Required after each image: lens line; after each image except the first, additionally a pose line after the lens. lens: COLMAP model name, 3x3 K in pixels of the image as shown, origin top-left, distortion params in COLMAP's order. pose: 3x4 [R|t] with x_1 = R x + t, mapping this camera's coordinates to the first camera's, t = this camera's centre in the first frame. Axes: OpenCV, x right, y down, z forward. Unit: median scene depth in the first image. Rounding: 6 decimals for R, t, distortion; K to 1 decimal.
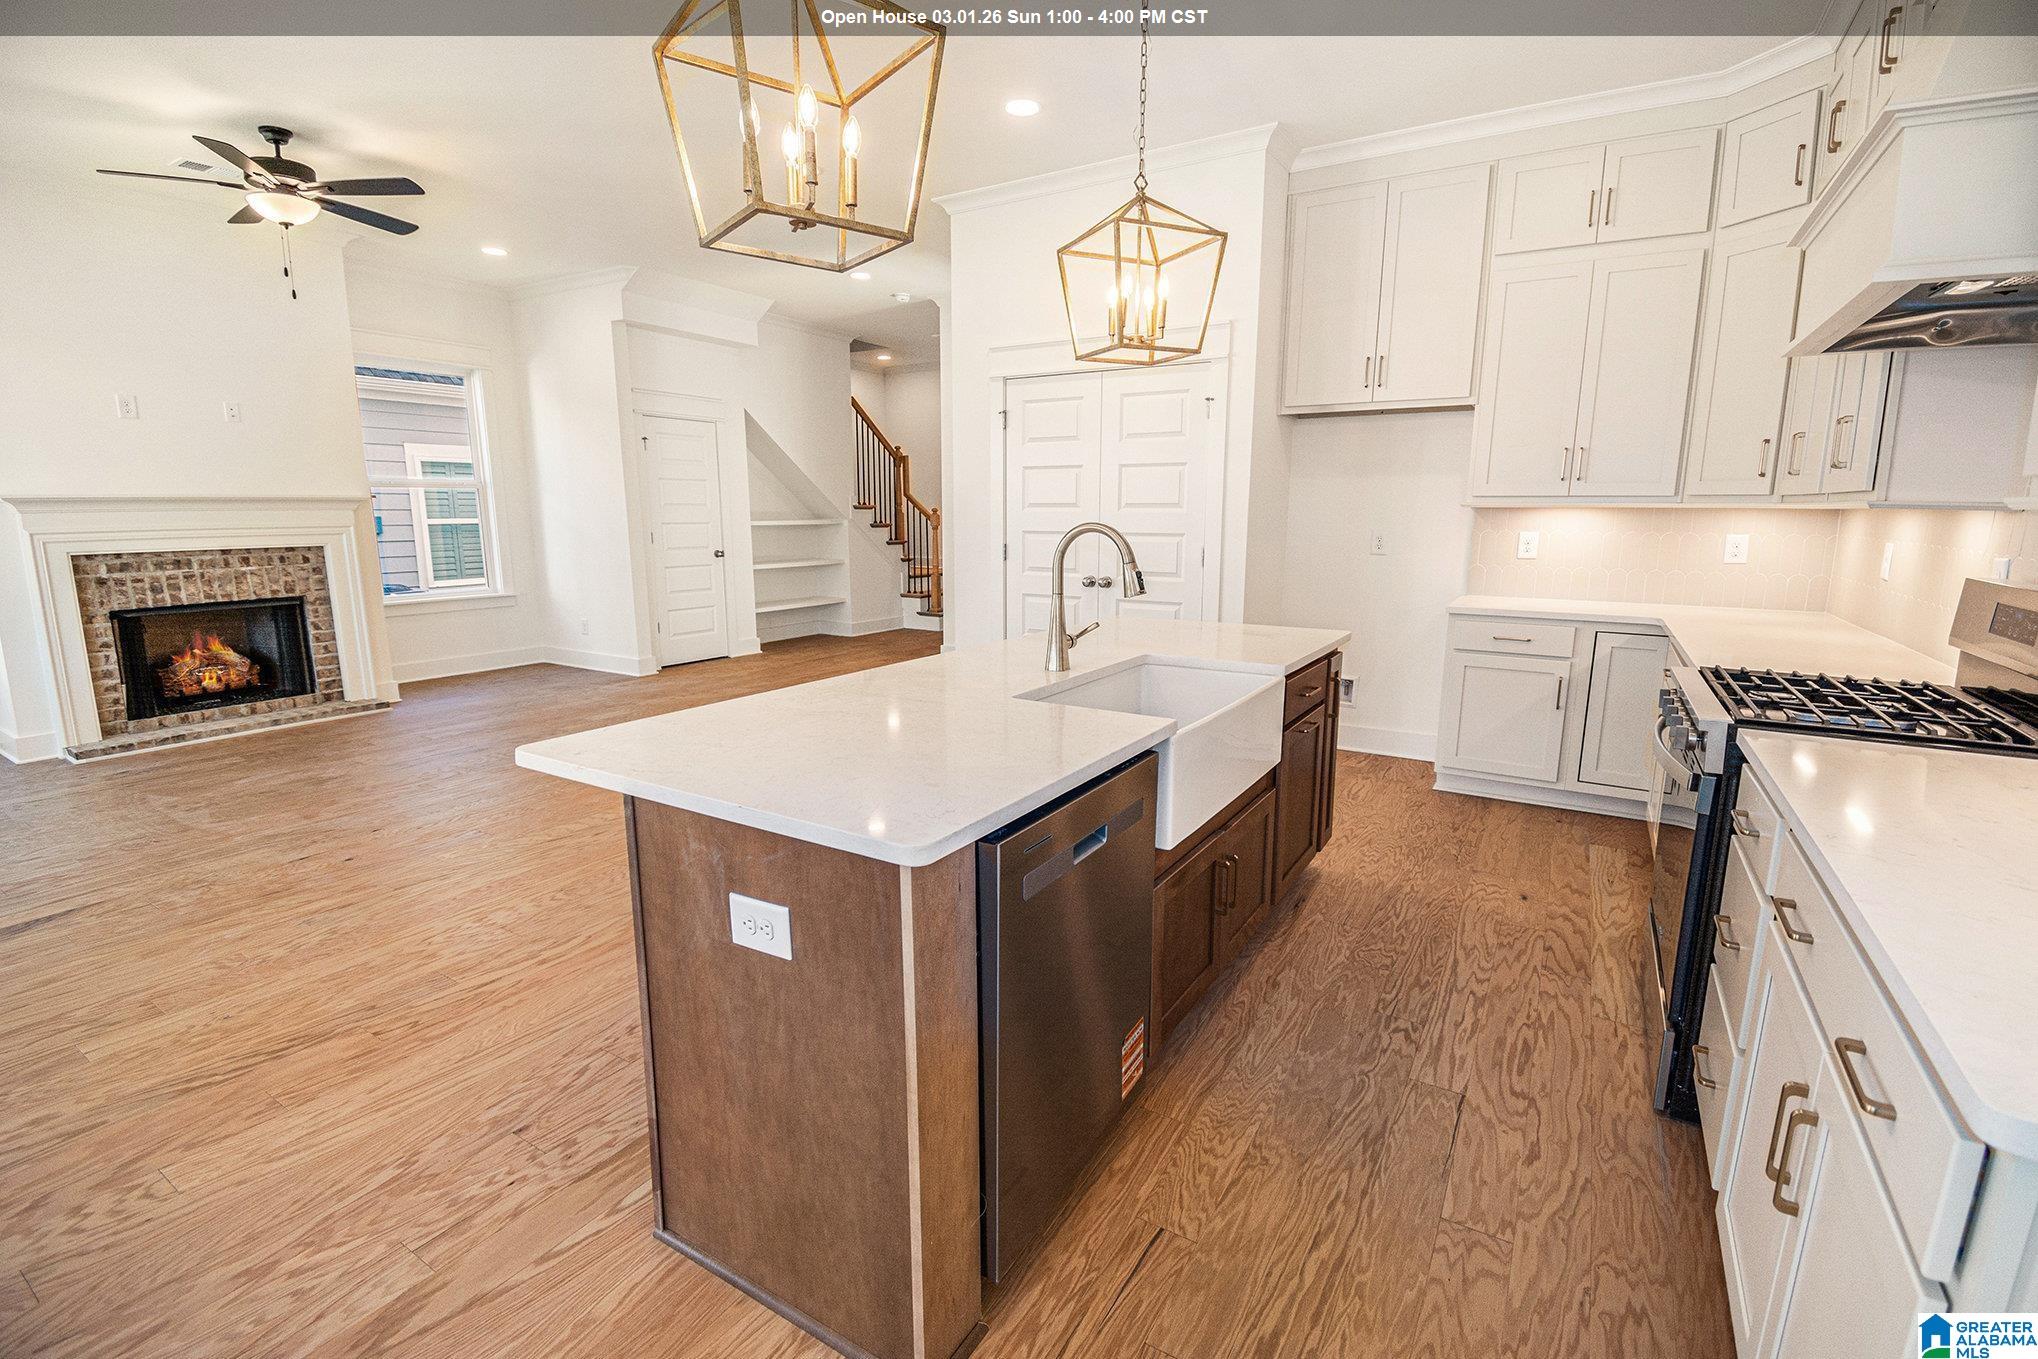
lens RADIAL K [[891.5, 0, 1019.0], [0, 891.5, 679.5], [0, 0, 1]] dist [0.012751, -0.022908]
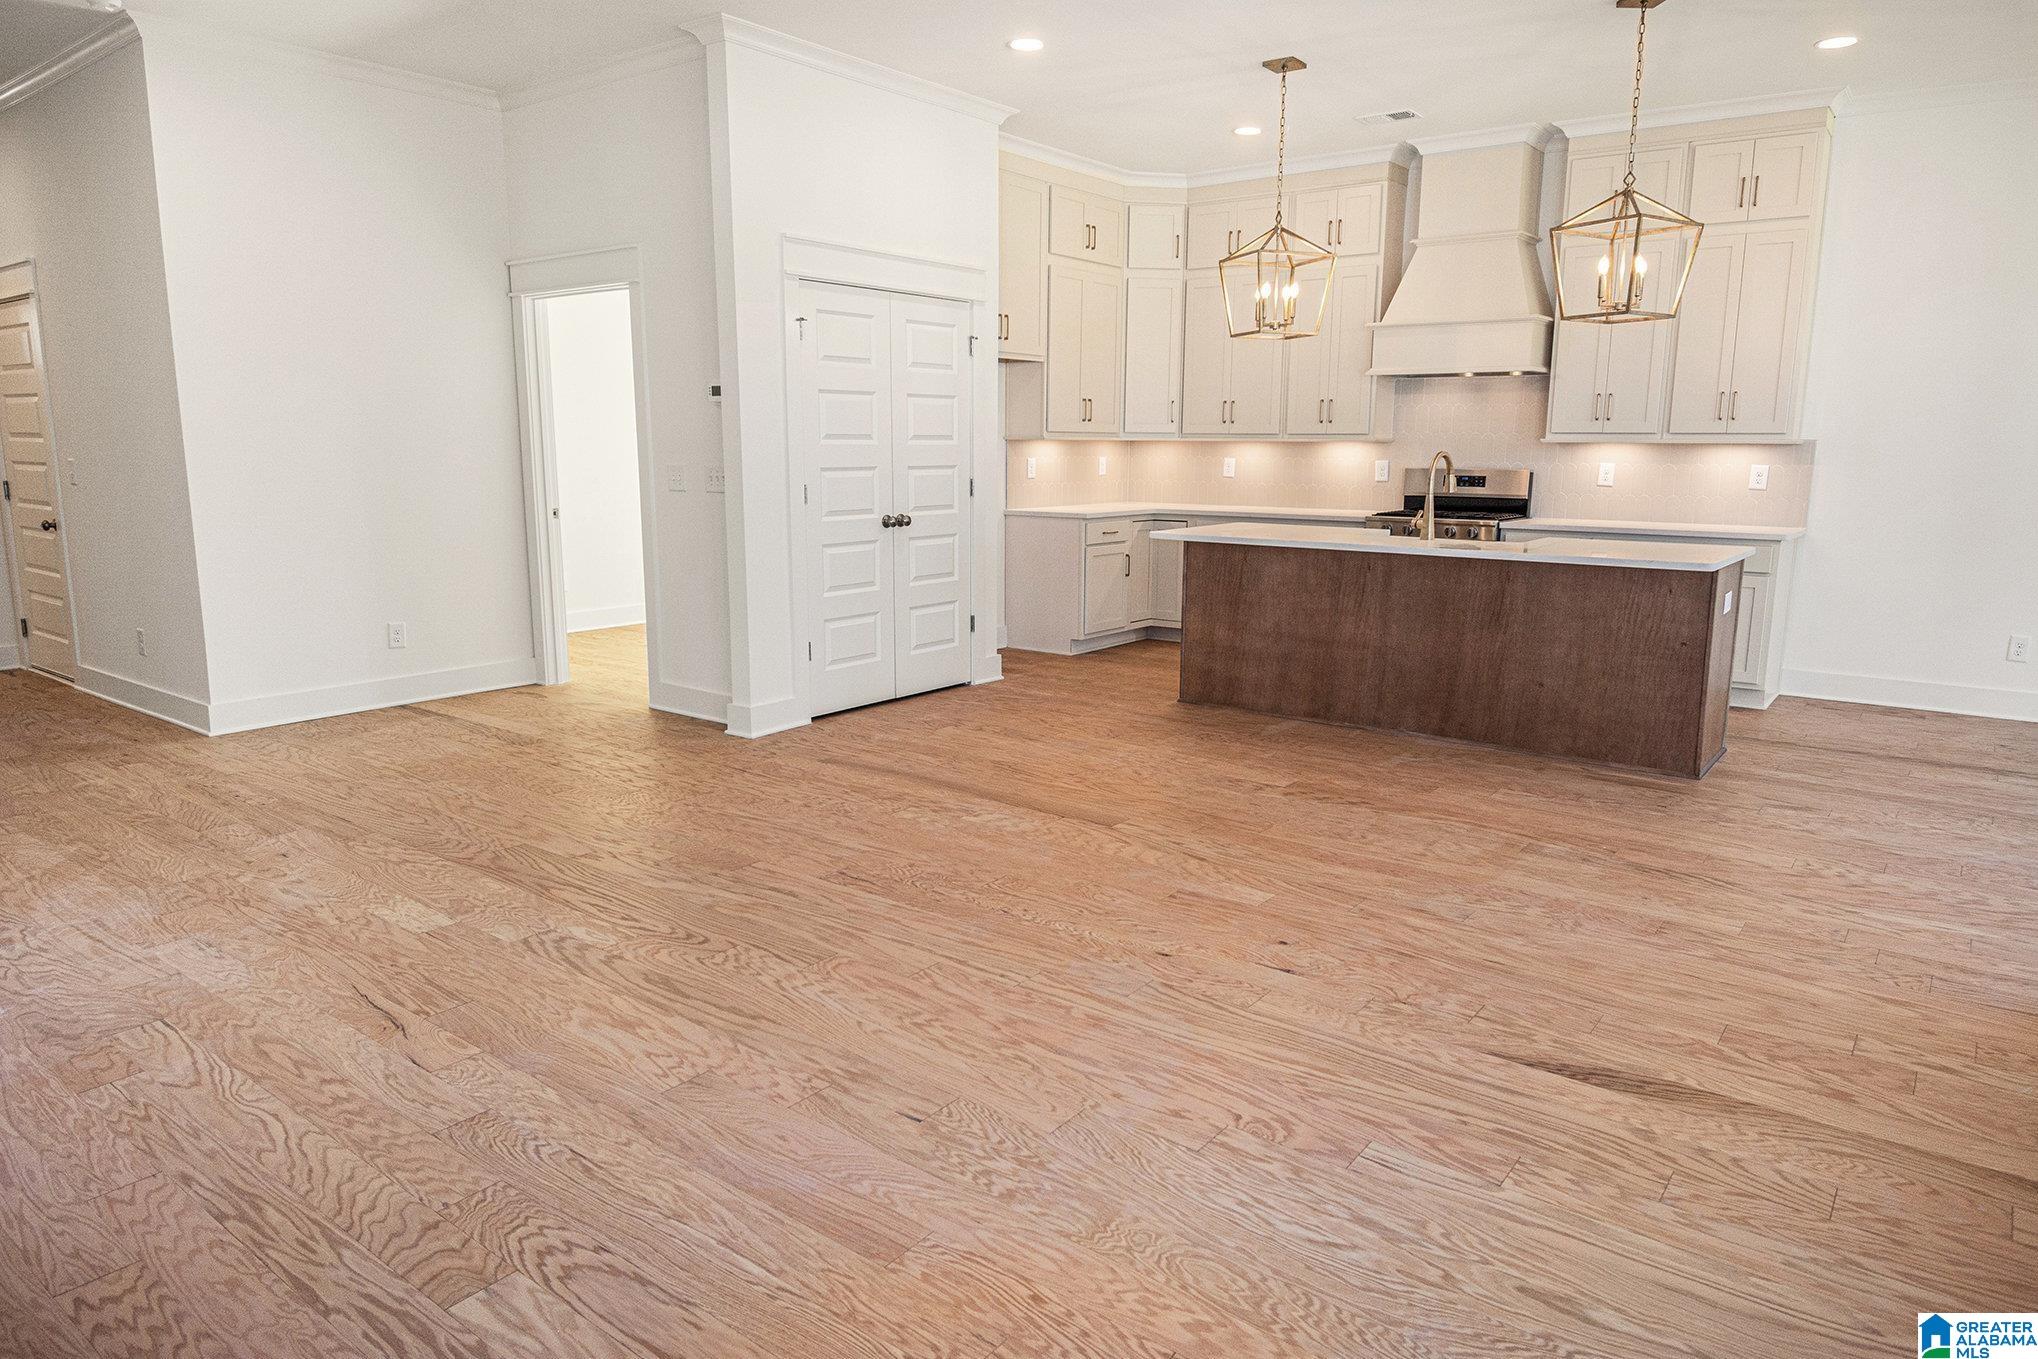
lens RADIAL K [[1264.8, 0, 1019.0], [0, 1264.8, 679.5], [0, 0, 1]] dist [0.006129, -0.017607]
pose [[0.117551, -0.188271, 0.975057, -1.123620], [0.181127, 0.969459, 0.165353, -0.135032], [-0.976409, 0.157172, 0.148062, 0.667792]]
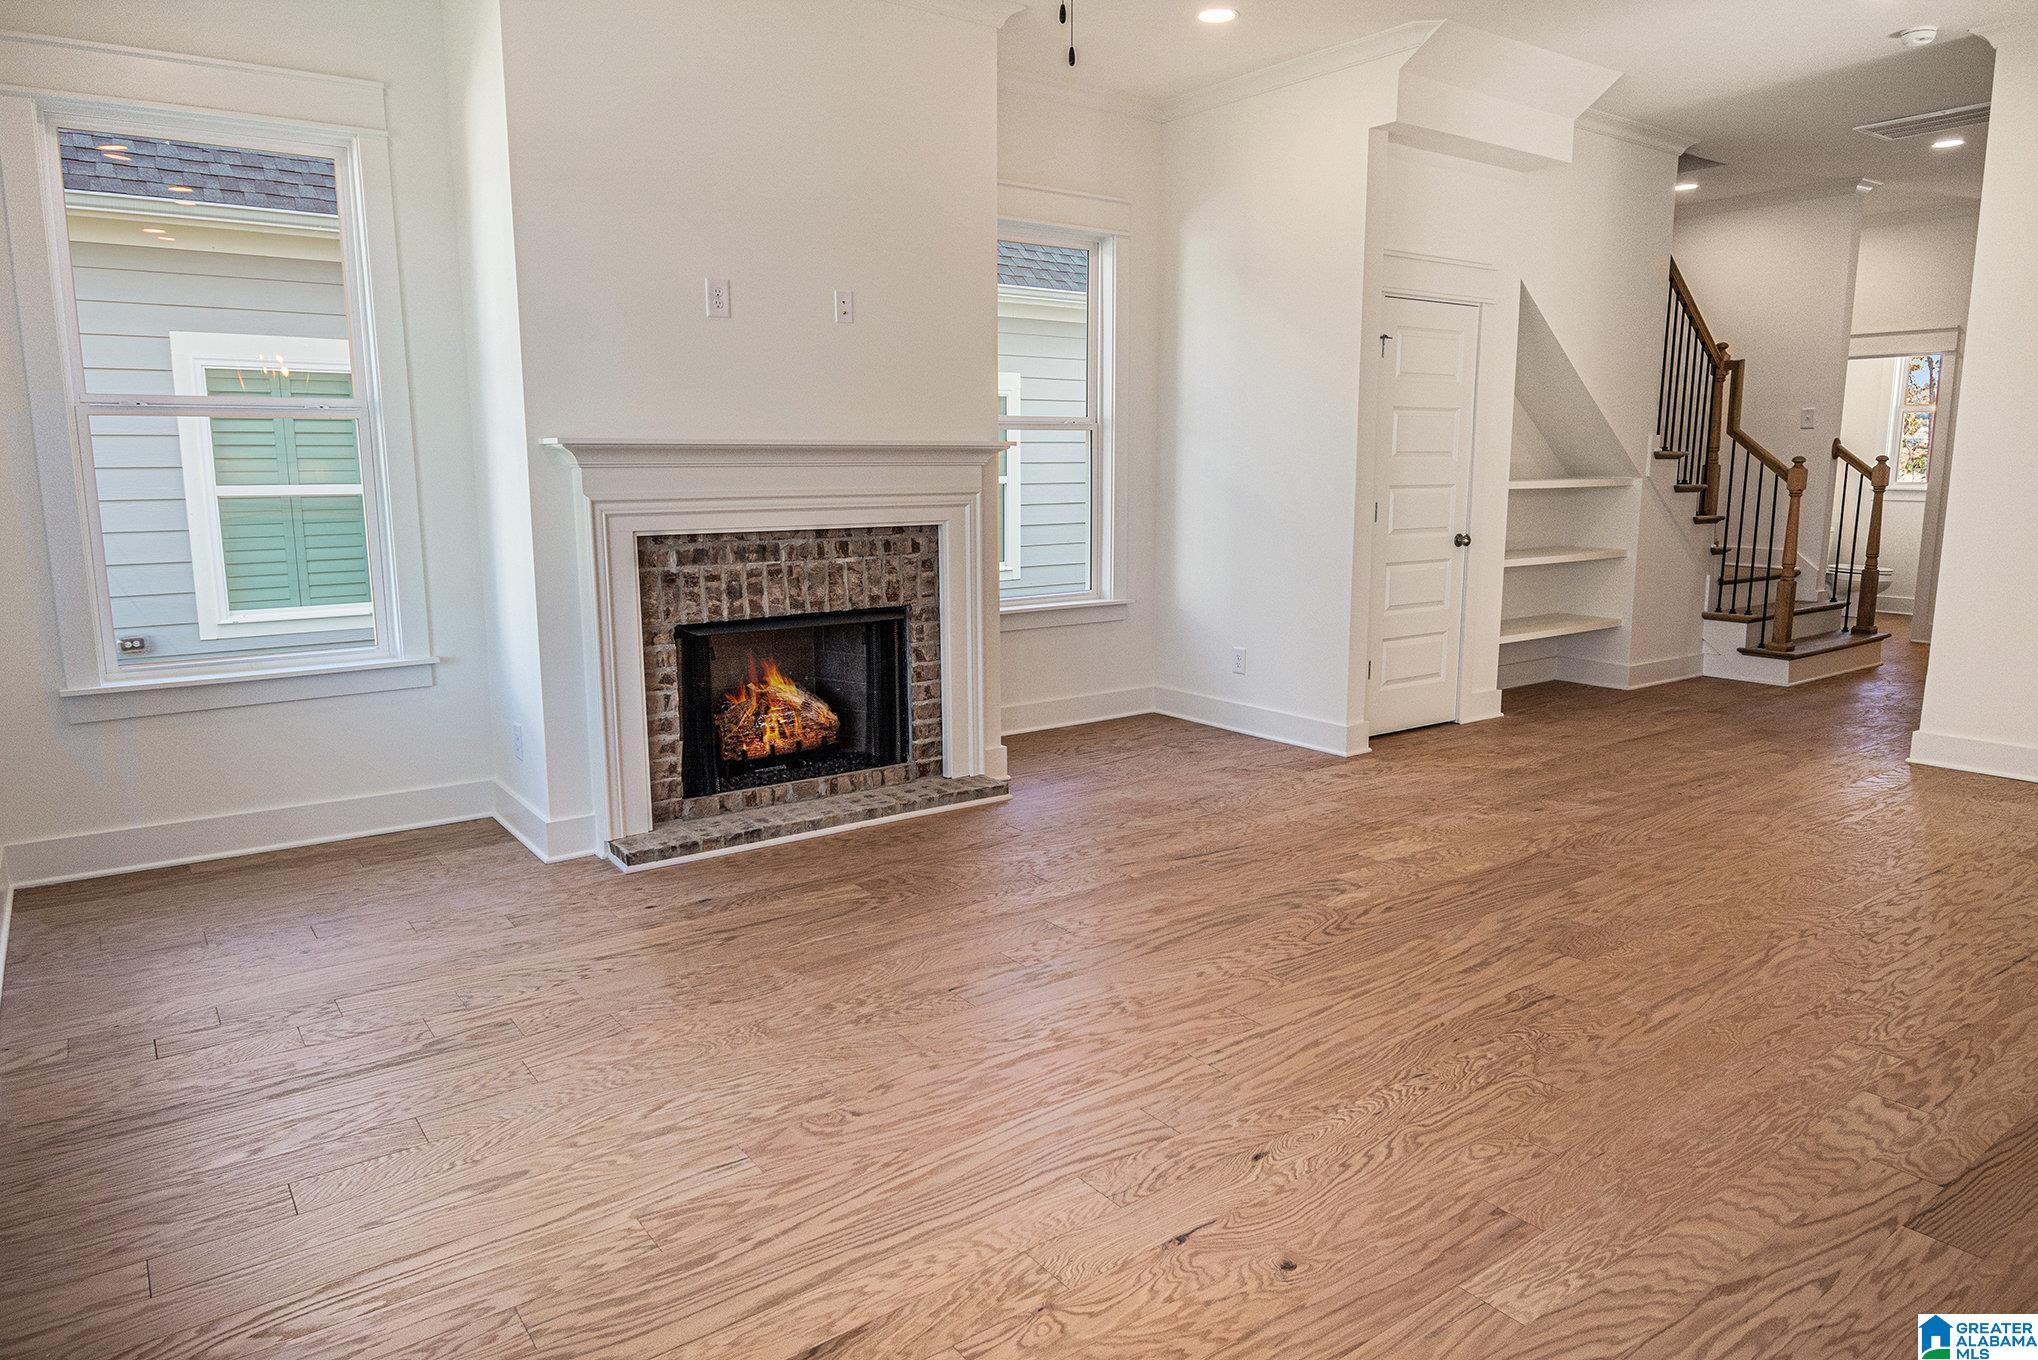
lens RADIAL K [[1264.8, 0, 1019.0], [0, 1264.8, 680.0], [0, 0, 1]] dist [0.006129, -0.017607]
pose [[0.922516, 0.059435, -0.381355, -0.426443], [-0.065441, 0.997853, -0.002788, -0.048592], [0.380370, 0.027528, 0.924425, 0.239871]]
